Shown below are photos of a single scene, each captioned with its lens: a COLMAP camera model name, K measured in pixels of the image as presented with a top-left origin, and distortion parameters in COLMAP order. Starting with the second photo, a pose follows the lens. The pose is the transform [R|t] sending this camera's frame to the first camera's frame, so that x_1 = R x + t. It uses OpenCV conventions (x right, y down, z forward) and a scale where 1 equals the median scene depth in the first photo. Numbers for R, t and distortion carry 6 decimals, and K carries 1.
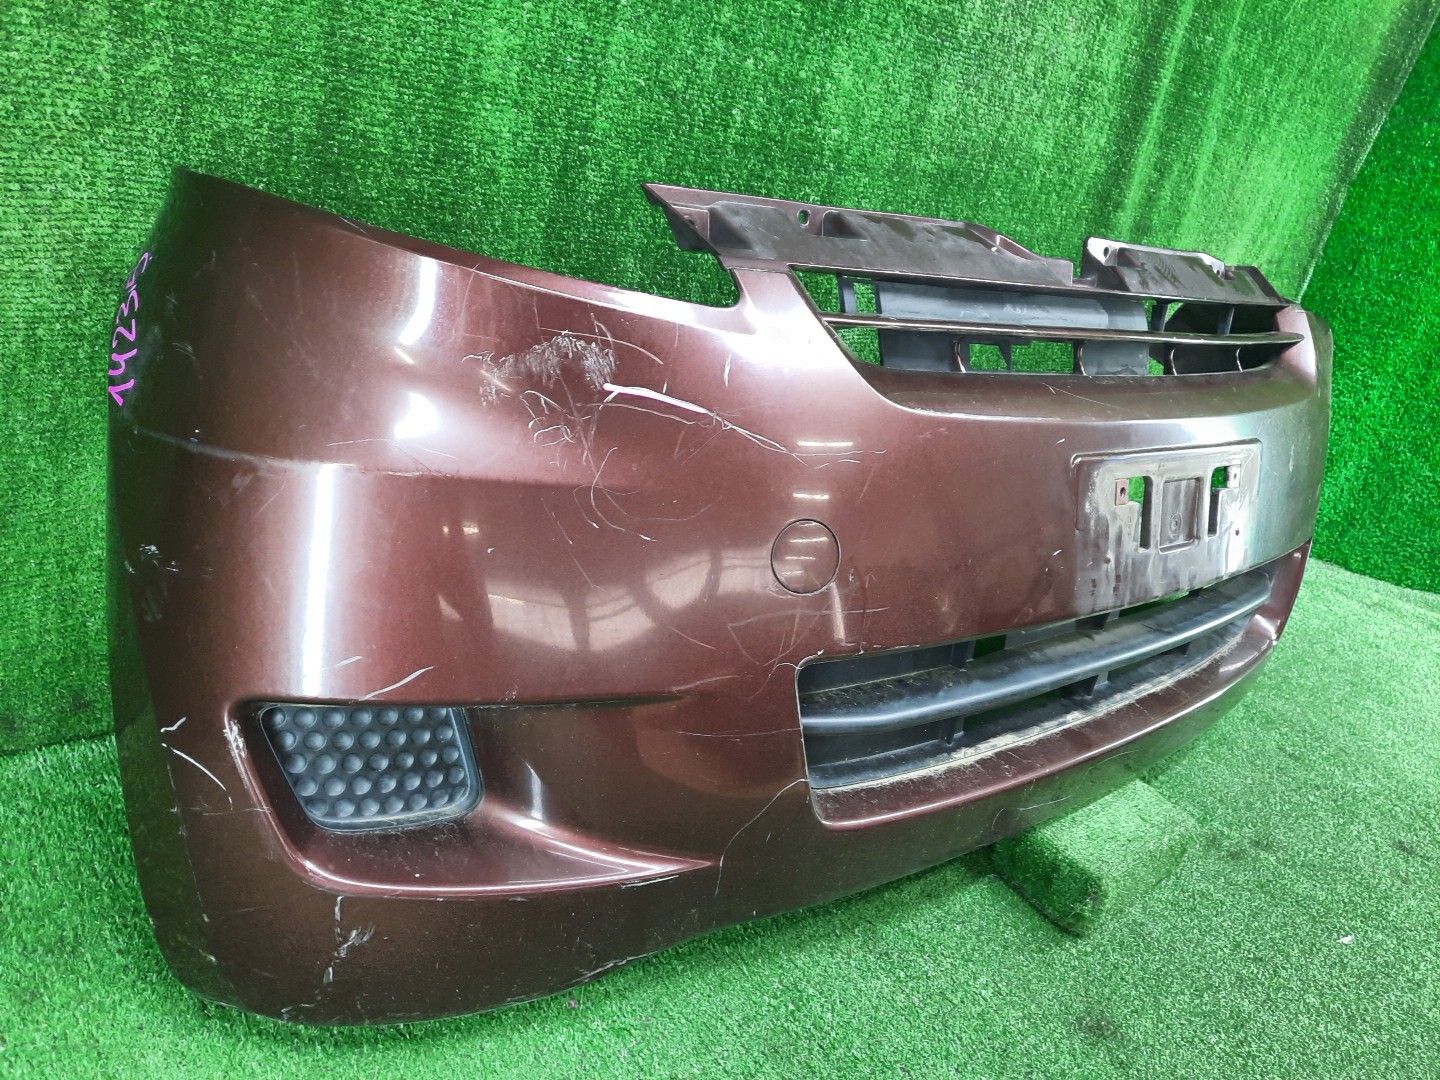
lens RADIAL K [[1045.3, 0, 721.2], [0, 1045.3, 542.5], [0, 0, 1]] dist [0.075317, -0.000616]
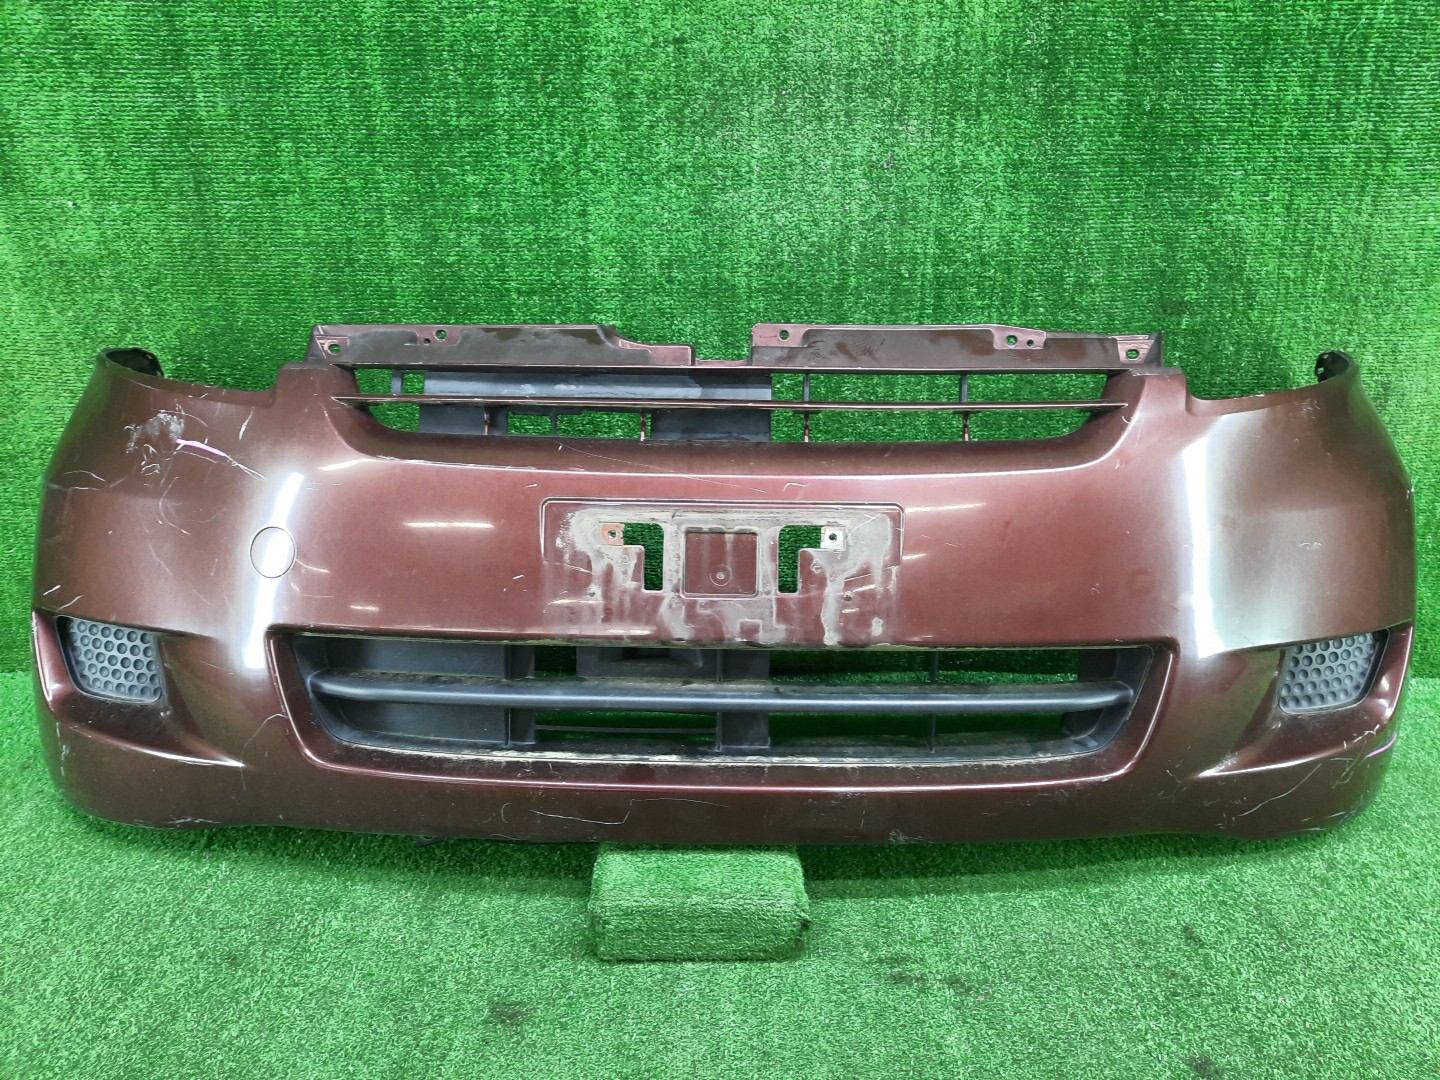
lens RADIAL K [[1045.3, 0, 724.4], [0, 1045.3, 530.1], [0, 0, 1]] dist [0.075317, -0.000616]
pose [[0.734944, 0.000224, -0.678127, 1.252086], [-0.120405, 0.984154, -0.130169, 0.081068], [0.667352, 0.177317, 0.723325, 0.272672]]
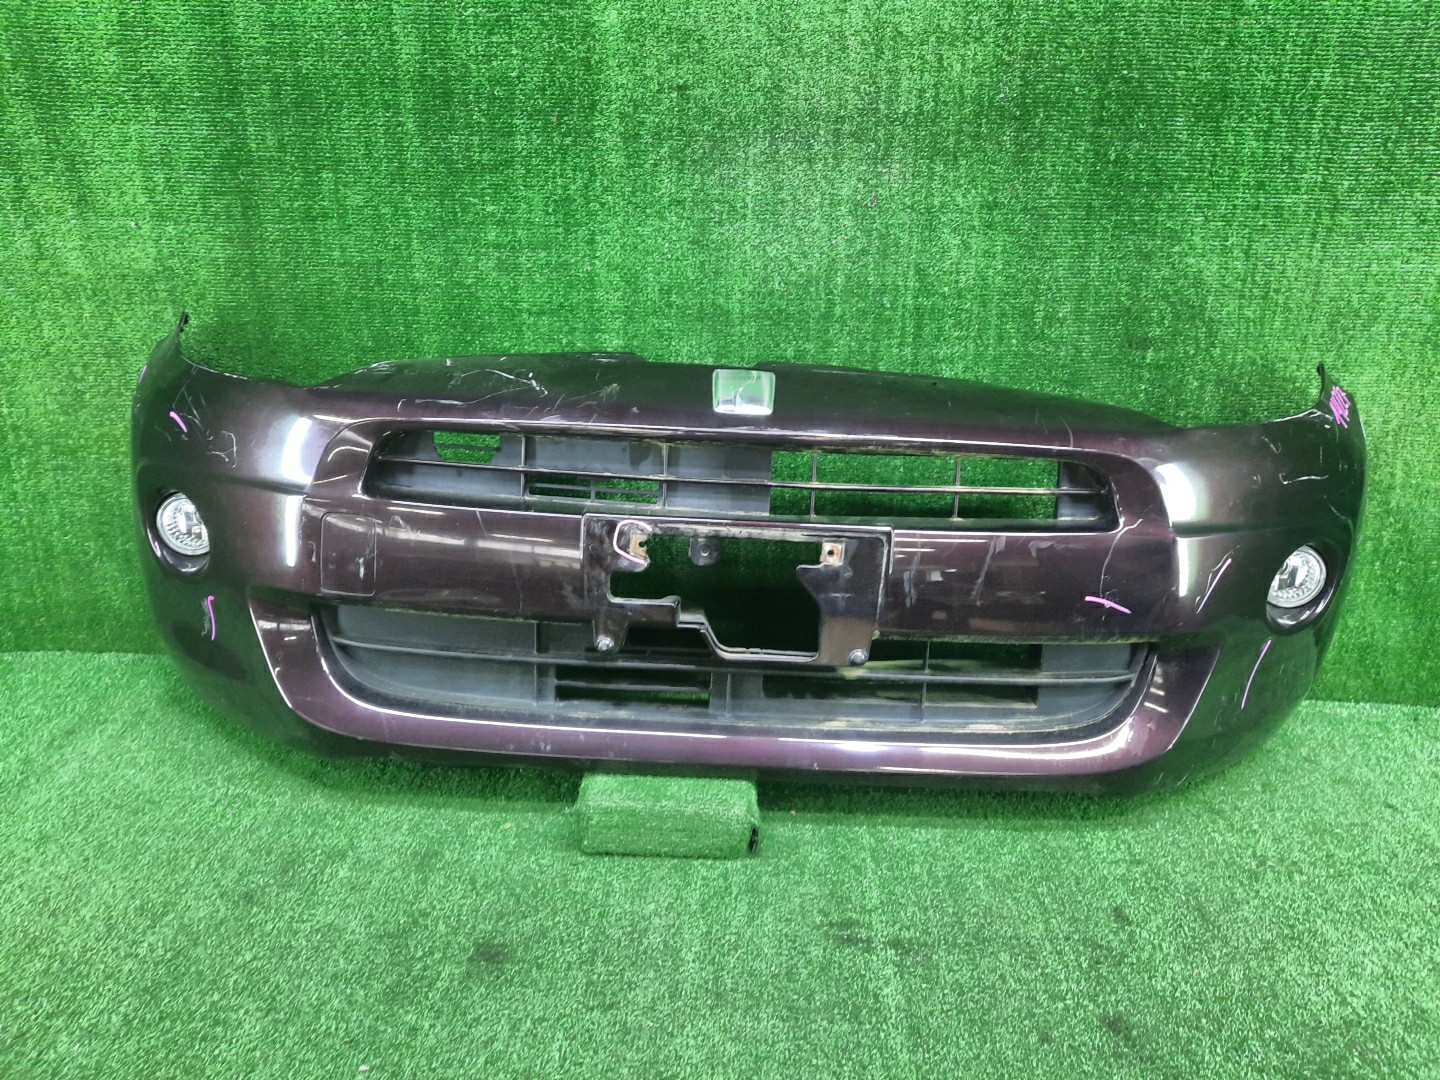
lens RADIAL K [[1045.3, 0, 715.6], [0, 1045.3, 545.8], [0, 0, 1]] dist [0.075317, -0.000616]
pose [[0.713390, 0.008783, -0.700712, 1.381656], [-0.155884, 0.976857, -0.146461, 0.139741], [0.683209, 0.213714, 0.698249, 0.231385]]
